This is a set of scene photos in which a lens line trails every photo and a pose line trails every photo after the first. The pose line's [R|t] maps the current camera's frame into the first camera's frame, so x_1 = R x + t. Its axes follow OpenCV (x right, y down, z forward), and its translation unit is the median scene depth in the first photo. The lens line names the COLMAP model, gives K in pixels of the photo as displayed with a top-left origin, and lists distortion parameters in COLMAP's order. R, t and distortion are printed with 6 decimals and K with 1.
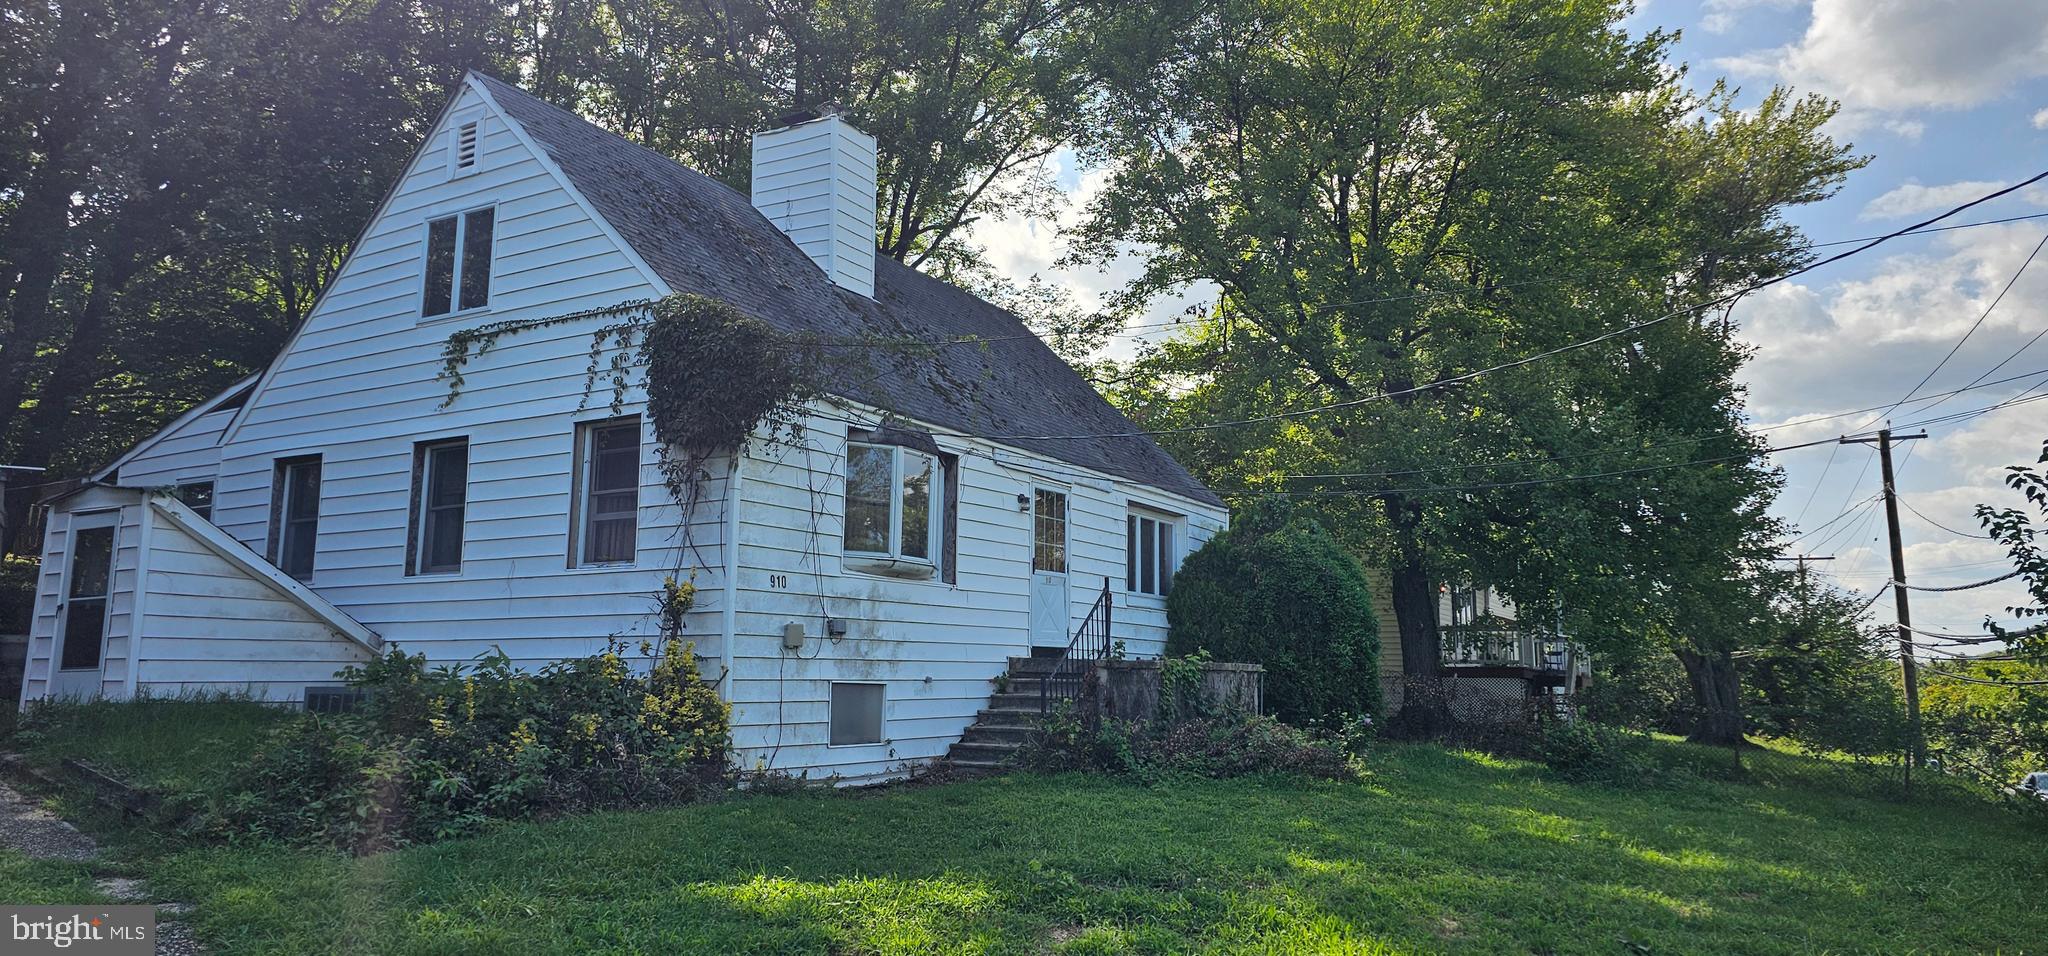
lens RADIAL K [[1265.7, 0, 1024.0], [0, 1265.7, 478.0], [0, 0, 1]] dist [0.004999, -0.001054]
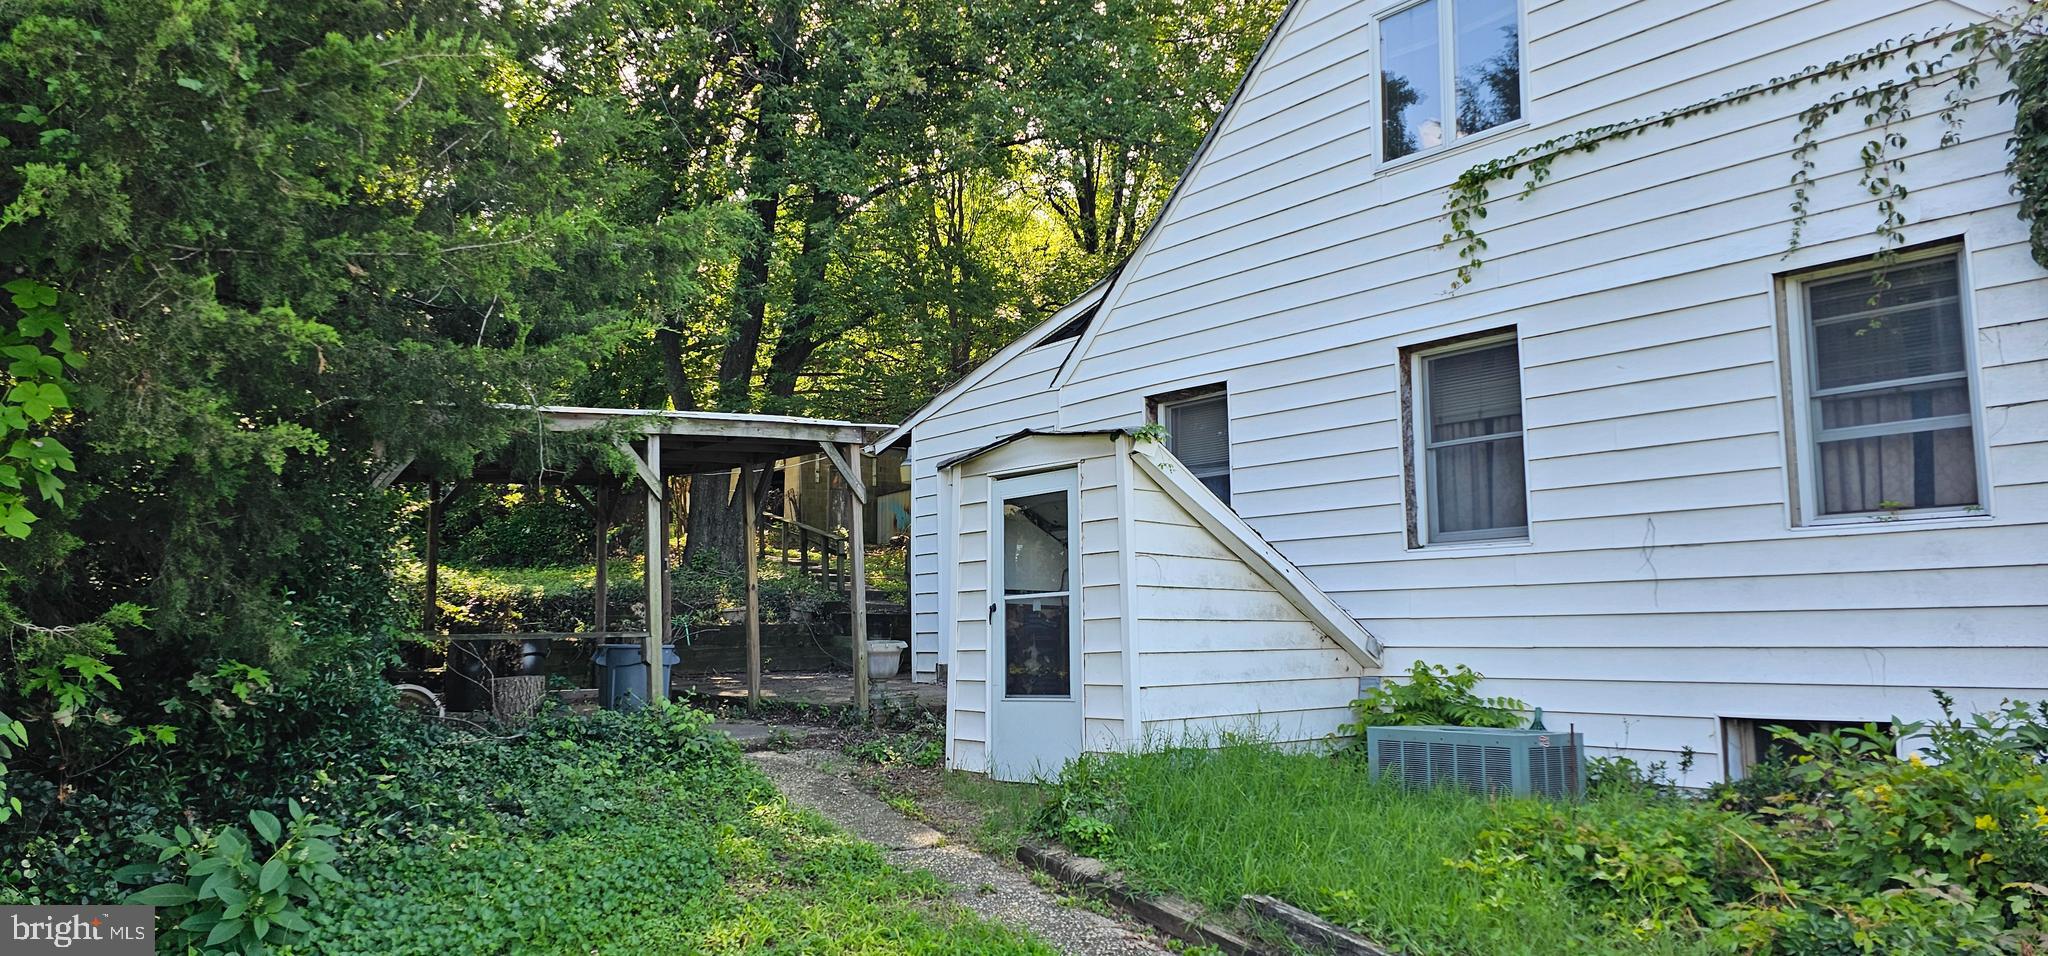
lens RADIAL K [[1265.7, 0, 1024.0], [0, 1265.7, 478.0], [0, 0, 1]] dist [0.004999, -0.001054]
pose [[0.934097, -0.052983, -0.353066, -0.478315], [0.063676, 0.997795, 0.018733, 0.016726], [0.351295, -0.039980, 0.935411, 0.339309]]
